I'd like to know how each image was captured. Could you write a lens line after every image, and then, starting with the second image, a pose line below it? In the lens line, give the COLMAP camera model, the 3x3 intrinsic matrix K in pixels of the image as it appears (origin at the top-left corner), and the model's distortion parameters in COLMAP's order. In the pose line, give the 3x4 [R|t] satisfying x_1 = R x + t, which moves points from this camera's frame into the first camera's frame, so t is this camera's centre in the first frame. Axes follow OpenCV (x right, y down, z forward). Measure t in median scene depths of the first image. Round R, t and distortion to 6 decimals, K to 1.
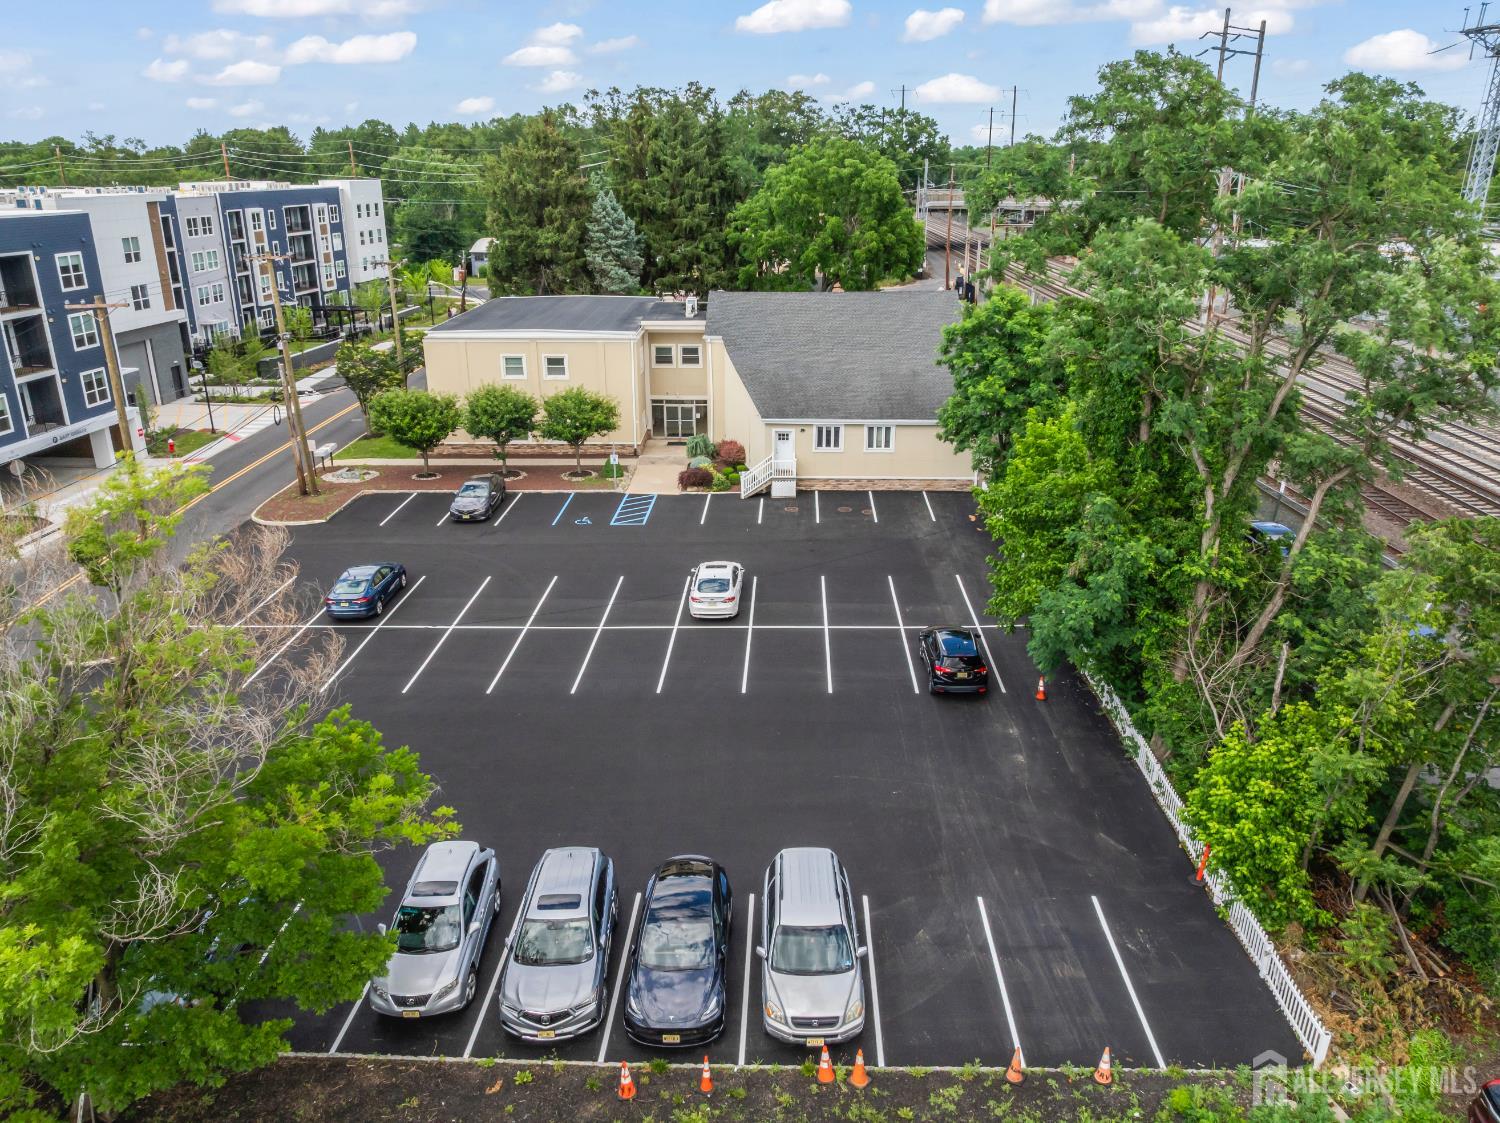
lens RADIAL K [[1053.6, 0, 754.5], [0, 1053.6, 568.8], [0, 0, 1]] dist [-0.032056, -0.007104]
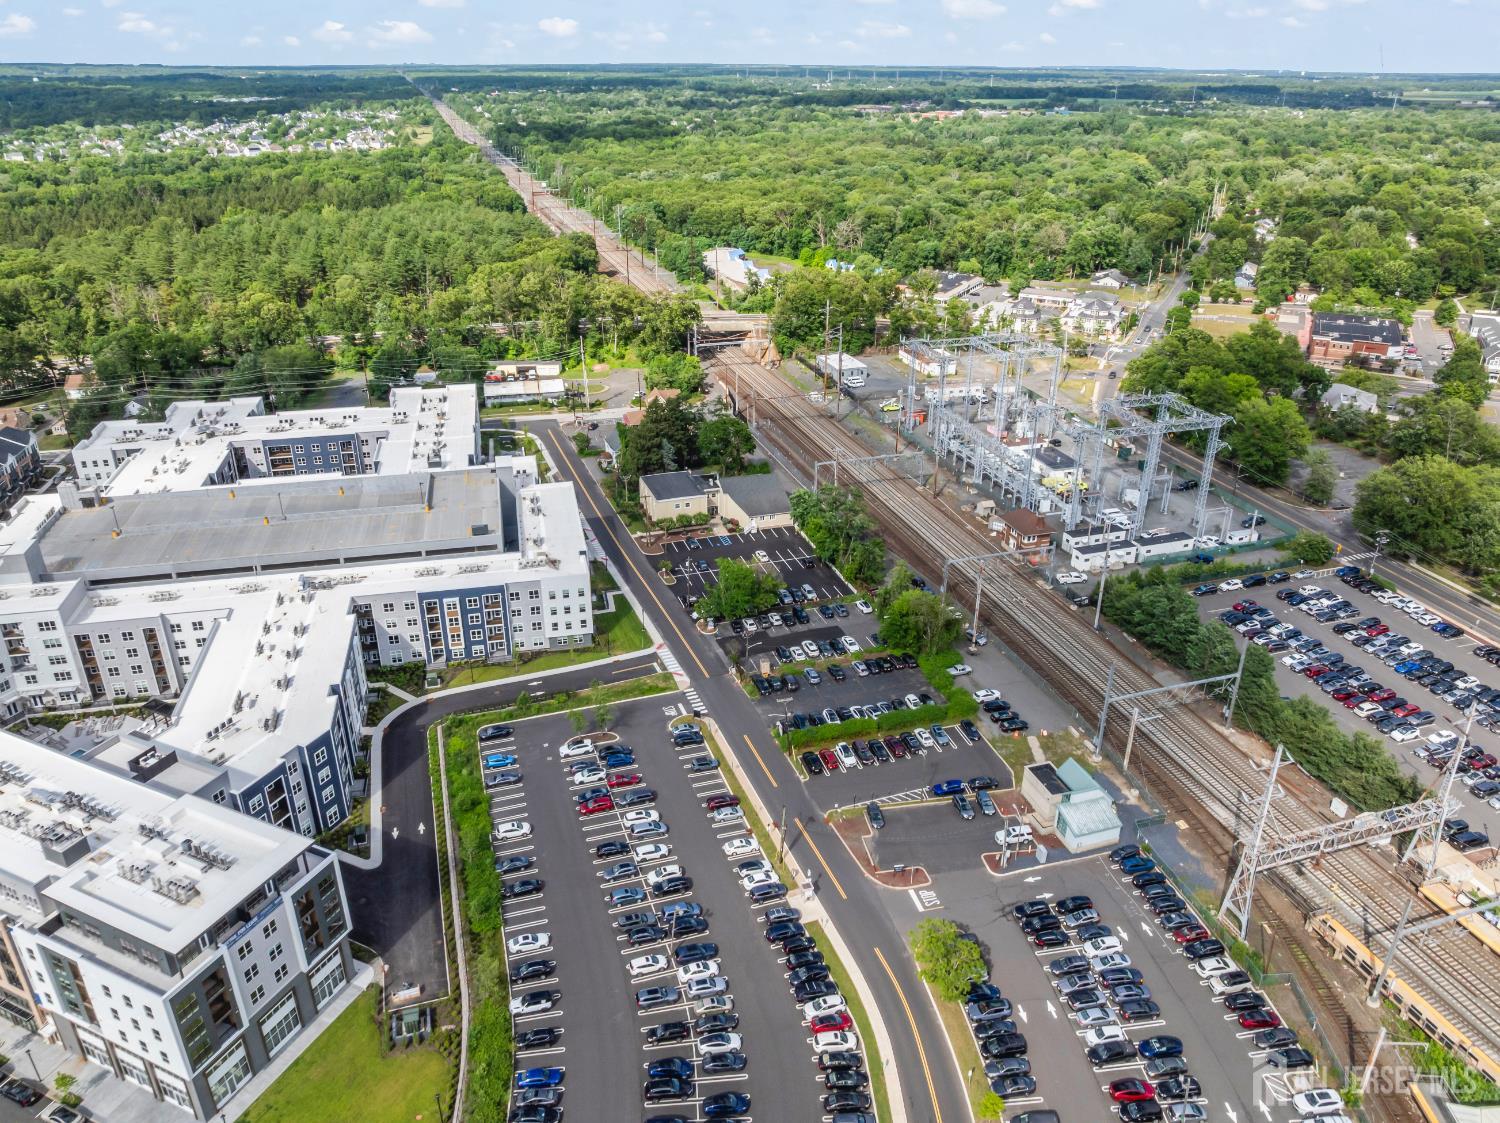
lens RADIAL K [[1053.6, 0, 754.5], [0, 1053.6, 568.8], [0, 0, 1]] dist [-0.032056, -0.007104]
pose [[0.941589, -0.143058, 0.304869, -1.235387], [0.116861, 0.987833, 0.102609, -0.341406], [-0.315839, -0.060988, 0.946851, -2.967038]]
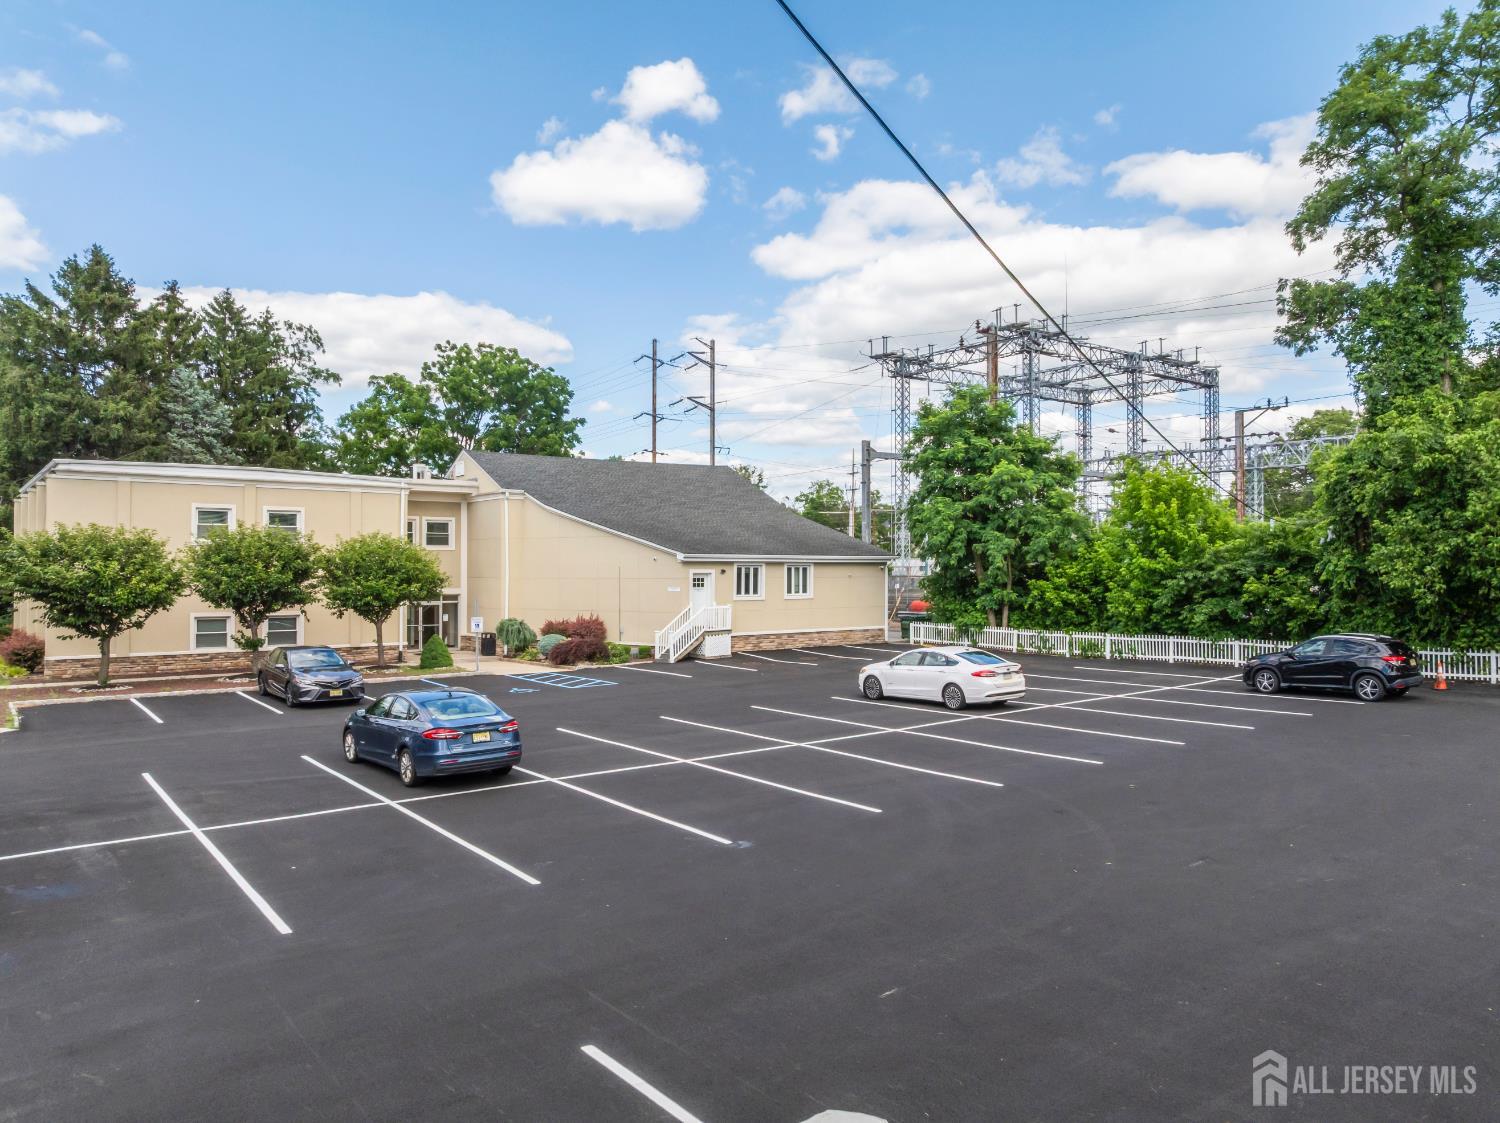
lens RADIAL K [[1053.6, 0, 754.5], [0, 1053.6, 568.8], [0, 0, 1]] dist [-0.032056, -0.007104]
pose [[0.774110, 0.000100, 0.633052, -0.379937], [0.225323, 0.934468, -0.275679, 0.075690], [-0.591594, 0.356047, 0.723358, 0.380946]]
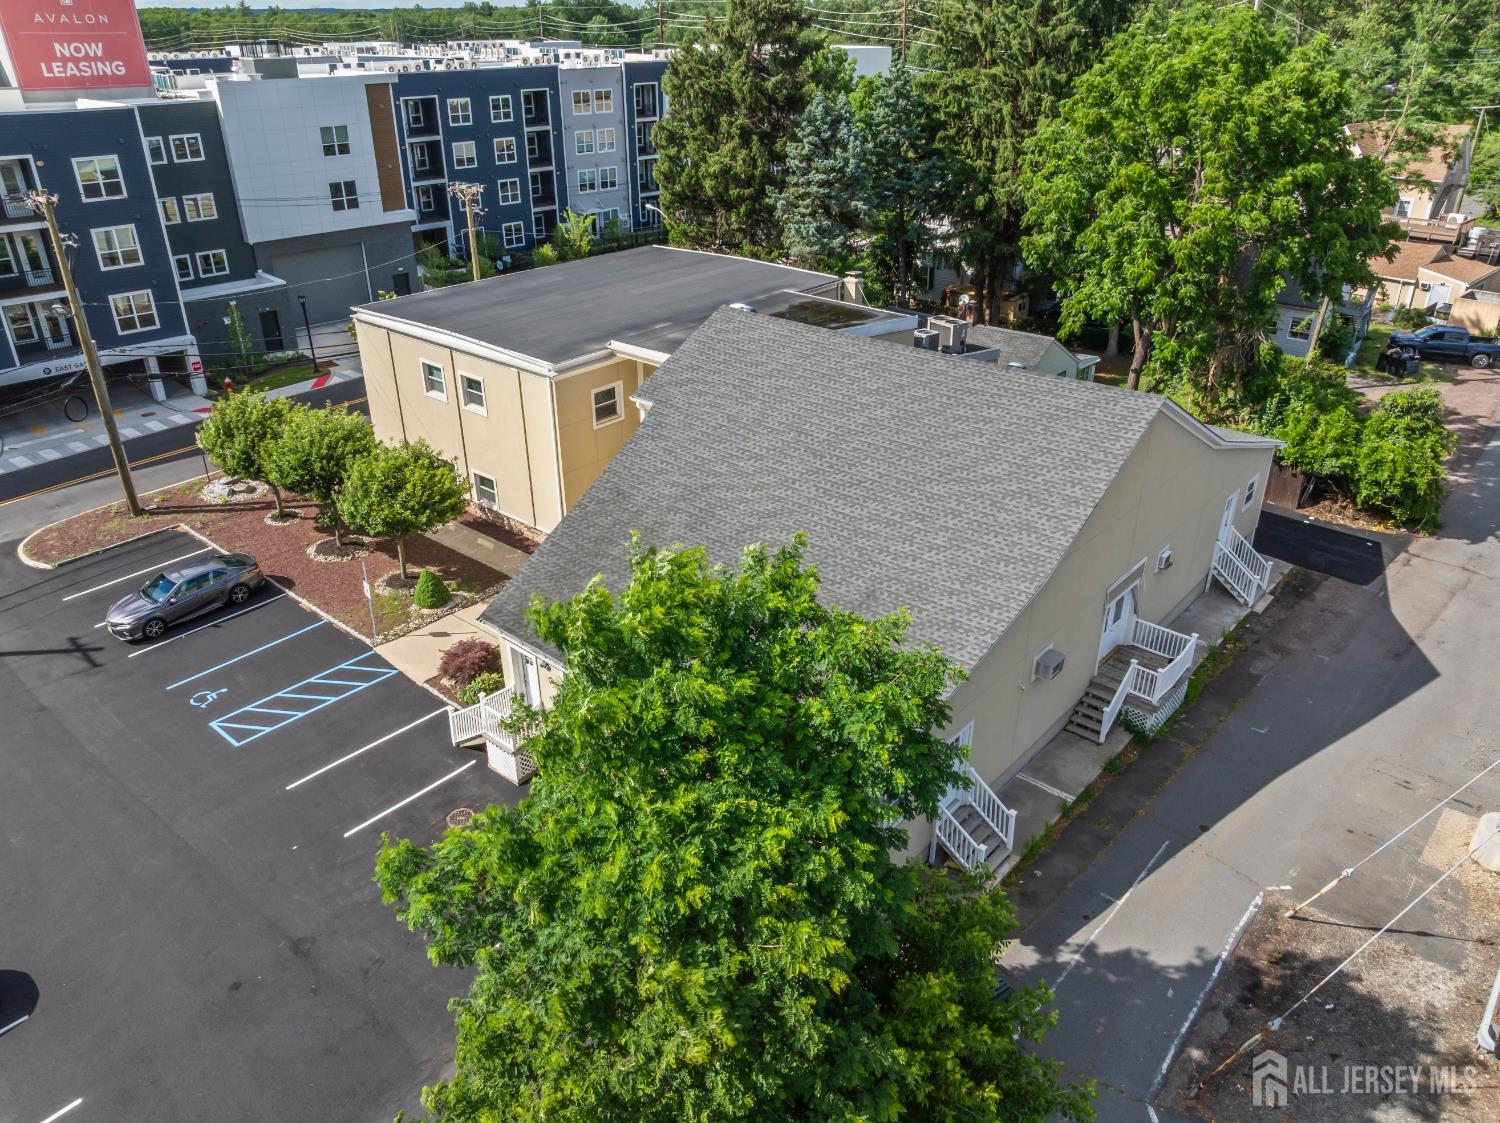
lens RADIAL K [[1060.7, 0, 757.8], [0, 1060.7, 557.0], [0, 0, 1]] dist [-0.037615, 0.000525]
pose [[0.774929, 0.287996, -0.562622, 0.335994], [-0.225792, 0.957559, 0.179162, -0.255497], [0.590342, -0.011802, 0.807067, 0.597882]]
